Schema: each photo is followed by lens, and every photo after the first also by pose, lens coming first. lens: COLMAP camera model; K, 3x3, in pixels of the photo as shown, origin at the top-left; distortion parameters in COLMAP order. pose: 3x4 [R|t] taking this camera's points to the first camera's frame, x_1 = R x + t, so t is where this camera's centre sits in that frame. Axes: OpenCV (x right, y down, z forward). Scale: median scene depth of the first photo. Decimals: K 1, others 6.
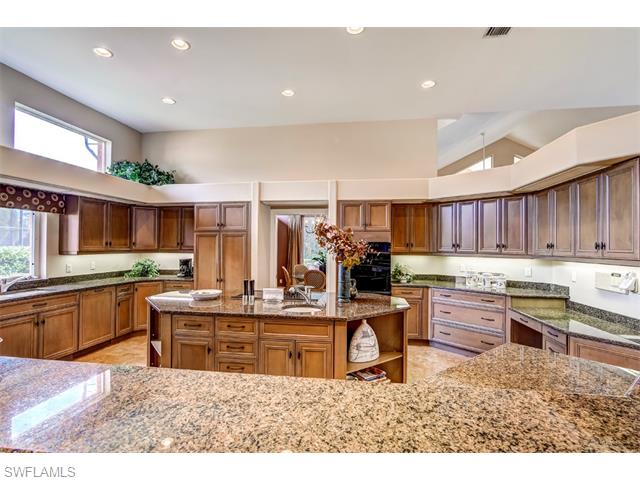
lens RADIAL K [[315.9, 0, 318.6], [0, 315.9, 242.1], [0, 0, 1]] dist [-0.017517, 0.002182]
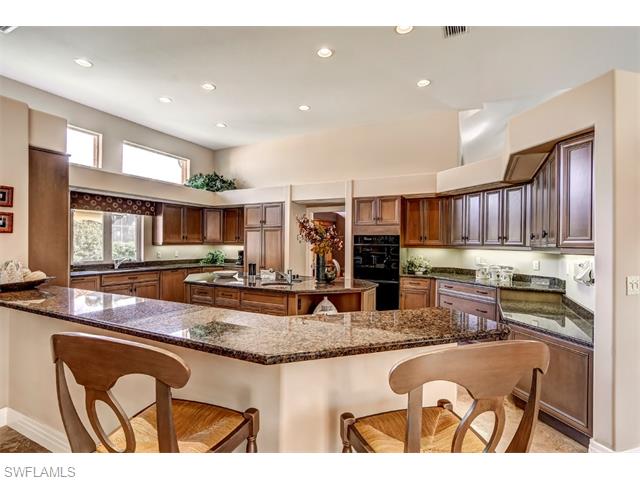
lens RADIAL K [[315.9, 0, 316.9], [0, 315.9, 244.2], [0, 0, 1]] dist [-0.017517, 0.002182]
pose [[0.947468, 0.004157, -0.319823, 0.301266], [-0.000099, 0.999919, 0.012703, 0.017256], [0.319850, -0.012004, 0.947392, -0.094400]]
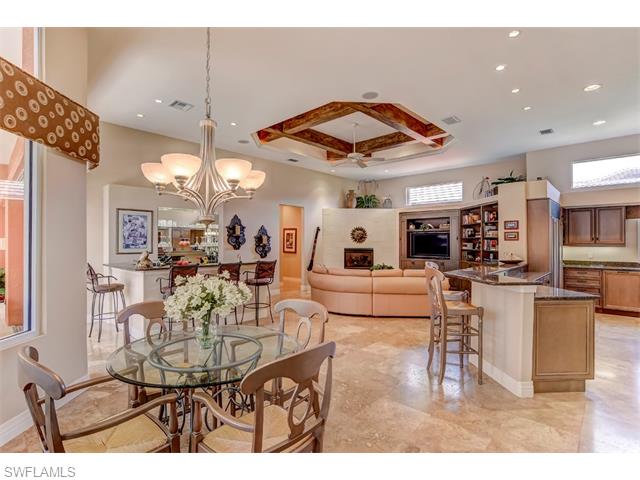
lens RADIAL K [[315.9, 0, 320.5], [0, 315.9, 242.5], [0, 0, 1]] dist [-0.017517, 0.002182]
pose [[-0.568979, -0.004143, -0.822342, 1.040283], [0.006799, 0.999929, -0.009742, 0.019905], [0.822324, -0.011134, -0.568911, 0.282737]]
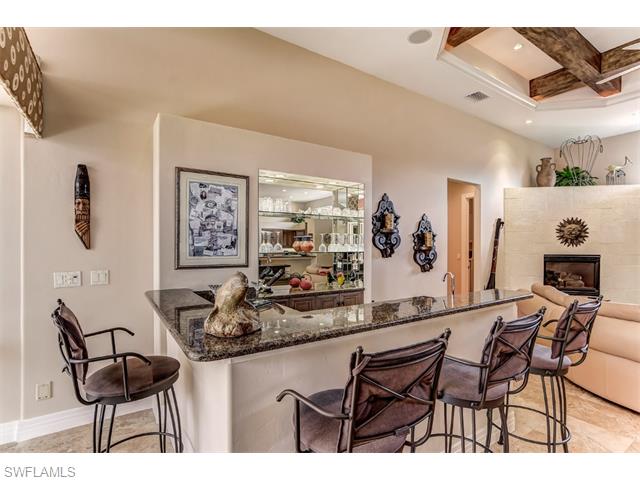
lens RADIAL K [[315.9, 0, 321.2], [0, 315.9, 245.6], [0, 0, 1]] dist [-0.017517, 0.002182]
pose [[-0.746957, -0.005373, -0.664850, 0.678063], [0.003812, 0.999916, -0.012364, 0.014457], [0.664861, -0.011770, -0.746874, -0.455332]]
